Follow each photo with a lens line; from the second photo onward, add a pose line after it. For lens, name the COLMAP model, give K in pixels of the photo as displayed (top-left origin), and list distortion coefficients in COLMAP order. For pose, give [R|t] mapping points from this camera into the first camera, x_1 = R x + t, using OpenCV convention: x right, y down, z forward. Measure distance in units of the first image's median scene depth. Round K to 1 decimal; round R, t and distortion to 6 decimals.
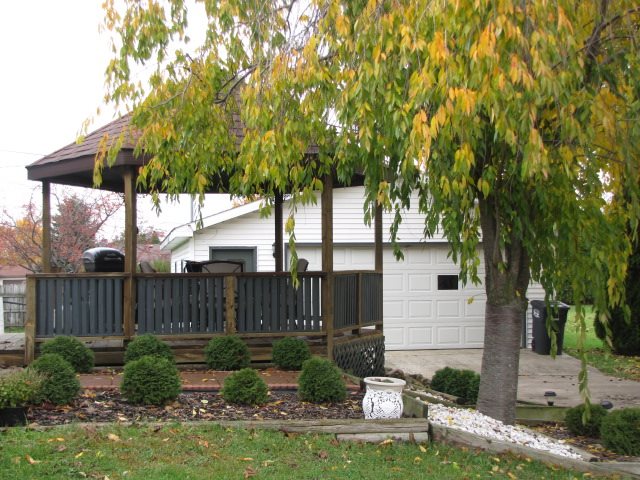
lens RADIAL K [[981.2, 0, 319.4], [0, 981.2, 240.8], [0, 0, 1]] dist [0.018852, 0.000000]
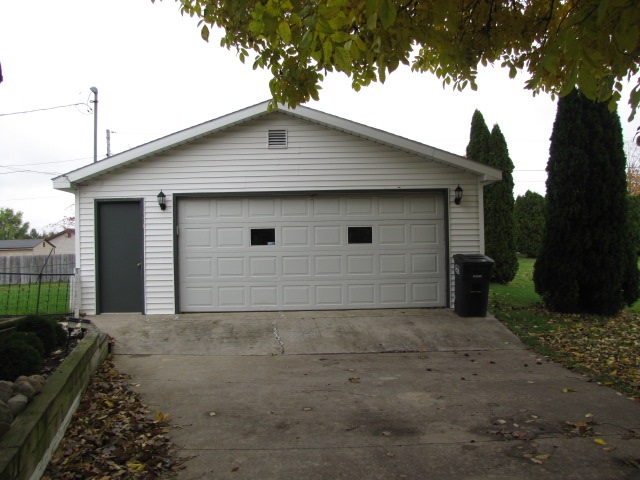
lens RADIAL K [[613.3, 0, 320.7], [0, 613.3, 238.0], [0, 0, 1]] dist [-0.139009, 0.000000]
pose [[0.990925, -0.006971, -0.134232, 0.171009], [0.013445, 0.998786, 0.047389, 0.017967], [0.133738, -0.048764, 0.989816, 0.441319]]
